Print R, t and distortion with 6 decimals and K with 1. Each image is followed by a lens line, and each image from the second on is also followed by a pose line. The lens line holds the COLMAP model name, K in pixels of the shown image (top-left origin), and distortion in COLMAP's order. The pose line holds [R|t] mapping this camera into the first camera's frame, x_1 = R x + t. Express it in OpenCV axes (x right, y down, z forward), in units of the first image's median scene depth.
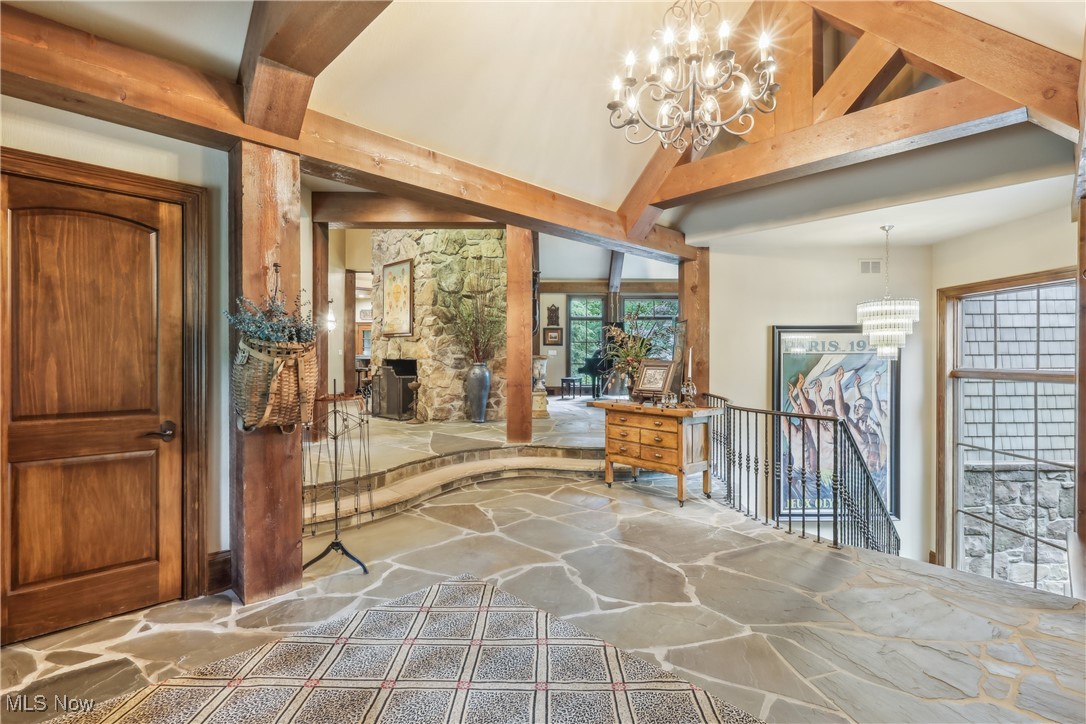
lens RADIAL K [[514.5, 0, 541.1], [0, 514.5, 358.9], [0, 0, 1]] dist [-0.000453, 0.001510]
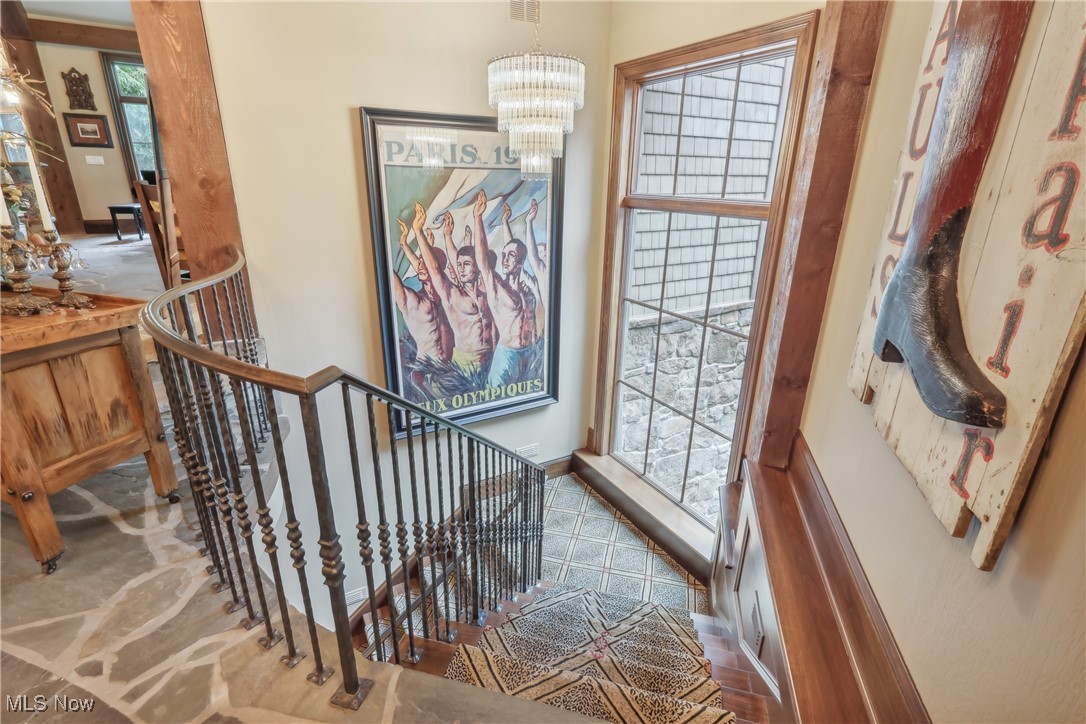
lens RADIAL K [[514.5, 0, 543.9], [0, 514.5, 363.7], [0, 0, 1]] dist [-0.000453, 0.001510]
pose [[0.866706, -0.156485, 0.473638, 0.323754], [-0.014597, 0.941156, 0.337657, 0.001017], [-0.498606, -0.299563, 0.813421, 0.401831]]
